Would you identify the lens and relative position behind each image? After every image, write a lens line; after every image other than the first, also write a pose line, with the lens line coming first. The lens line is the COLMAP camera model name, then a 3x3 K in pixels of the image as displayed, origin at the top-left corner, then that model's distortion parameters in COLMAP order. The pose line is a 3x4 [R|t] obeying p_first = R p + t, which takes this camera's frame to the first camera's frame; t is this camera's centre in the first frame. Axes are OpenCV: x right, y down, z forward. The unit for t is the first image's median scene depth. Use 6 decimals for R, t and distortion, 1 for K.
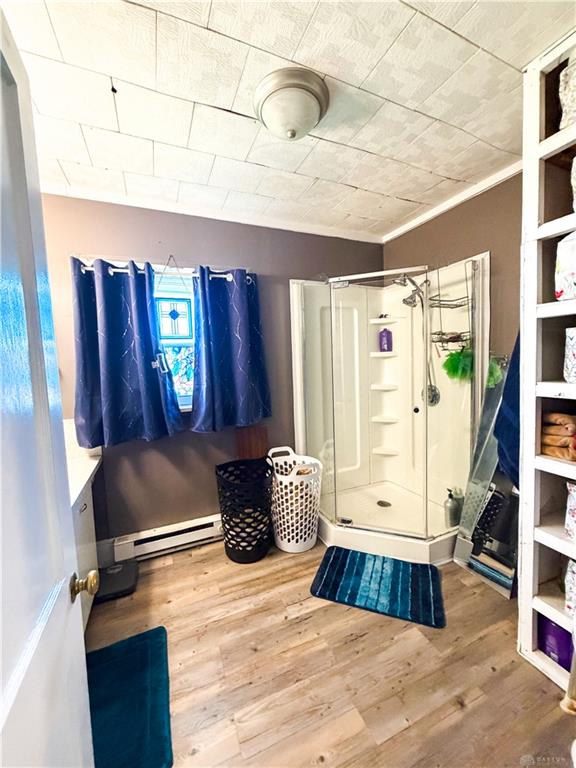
lens RADIAL K [[304.7, 0, 288.0], [0, 304.7, 384.0], [0, 0, 1]] dist [0.001100, 0.000118]
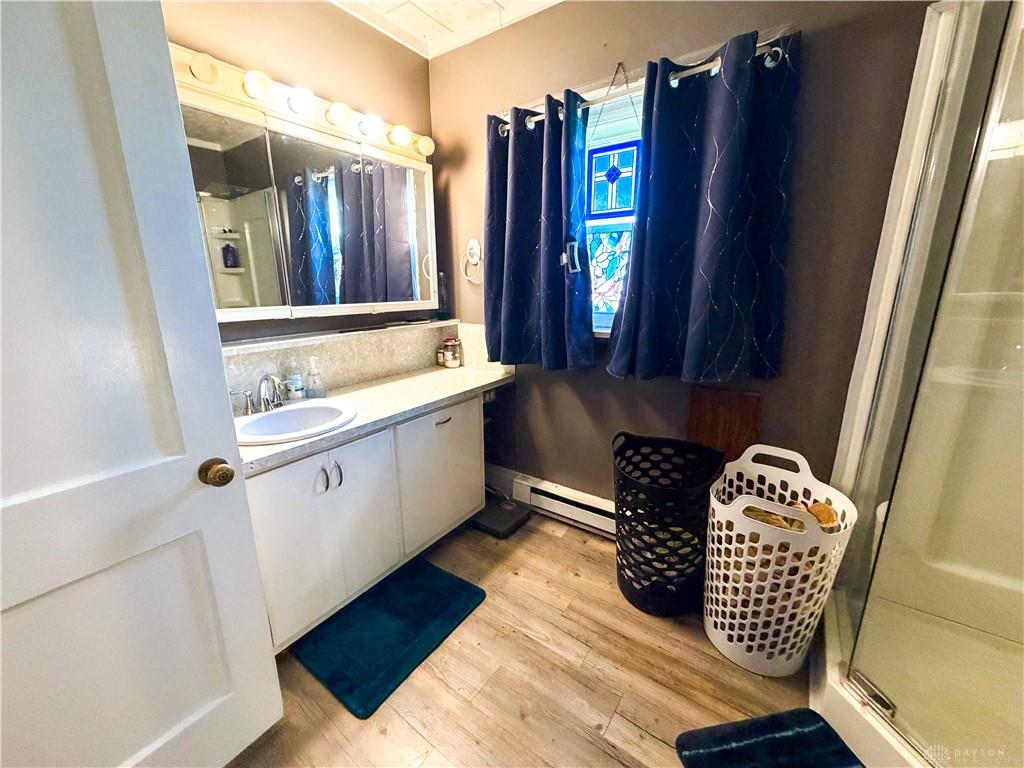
lens RADIAL K [[406.3, 0, 510.3], [0, 406.3, 383.3], [0, 0, 1]] dist [0.001100, 0.000118]
pose [[0.519691, 0.237611, -0.820648, 0.292111], [-0.077688, 0.969711, 0.231573, 0.002122], [0.850815, -0.056592, 0.522409, 0.406691]]
